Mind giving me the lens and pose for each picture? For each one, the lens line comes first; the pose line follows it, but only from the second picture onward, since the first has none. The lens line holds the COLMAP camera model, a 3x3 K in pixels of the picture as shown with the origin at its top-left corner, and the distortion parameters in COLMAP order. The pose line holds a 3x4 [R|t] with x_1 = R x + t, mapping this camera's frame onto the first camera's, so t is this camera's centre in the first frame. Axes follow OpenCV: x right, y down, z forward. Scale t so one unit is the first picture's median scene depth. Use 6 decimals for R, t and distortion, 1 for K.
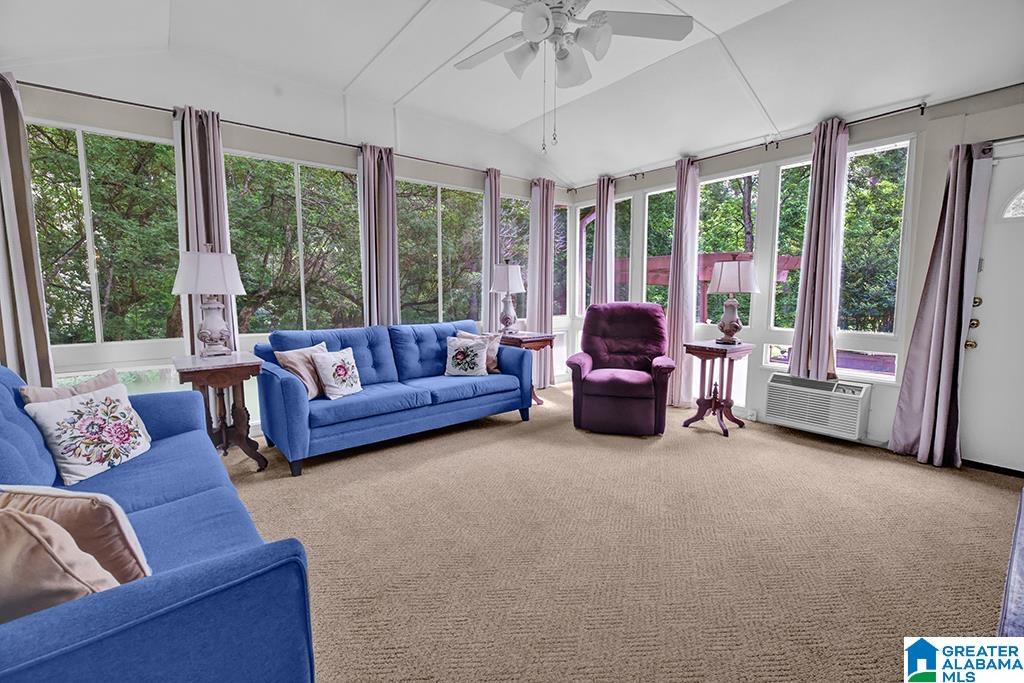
lens RADIAL K [[449.2, 0, 515.4], [0, 449.2, 339.5], [0, 0, 1]] dist [-0.008484, -0.000289]
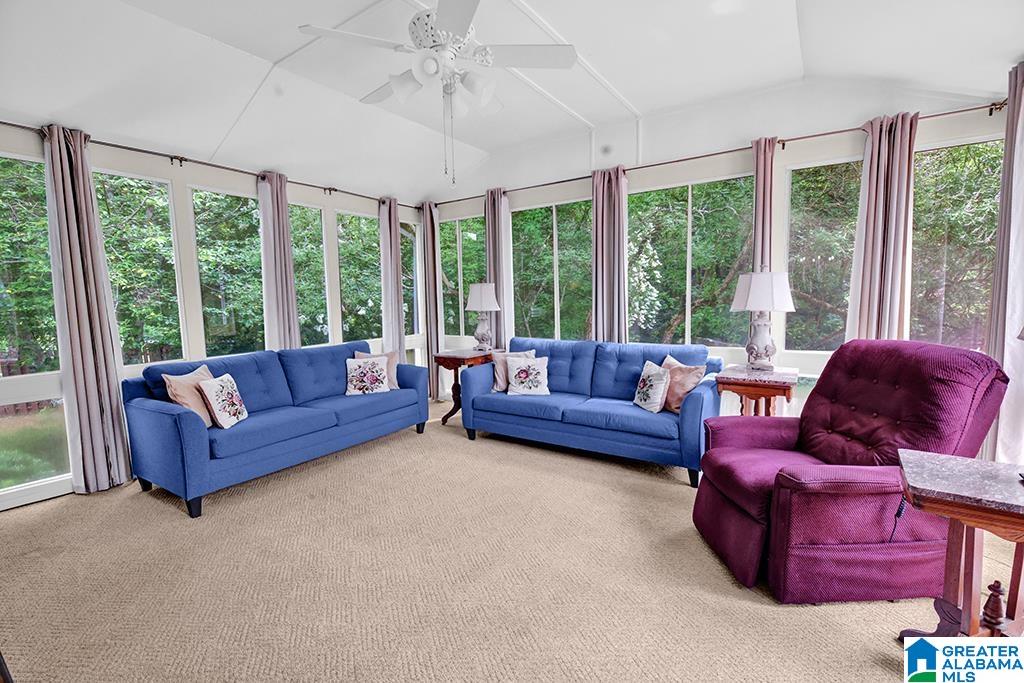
lens RADIAL K [[449.2, 0, 515.5], [0, 449.2, 340.3], [0, 0, 1]] dist [-0.008484, -0.000289]
pose [[0.283602, 0.081238, -0.955495, 0.747973], [-0.090199, 0.994247, 0.057761, -0.088355], [0.954691, 0.069804, 0.289298, 0.590951]]
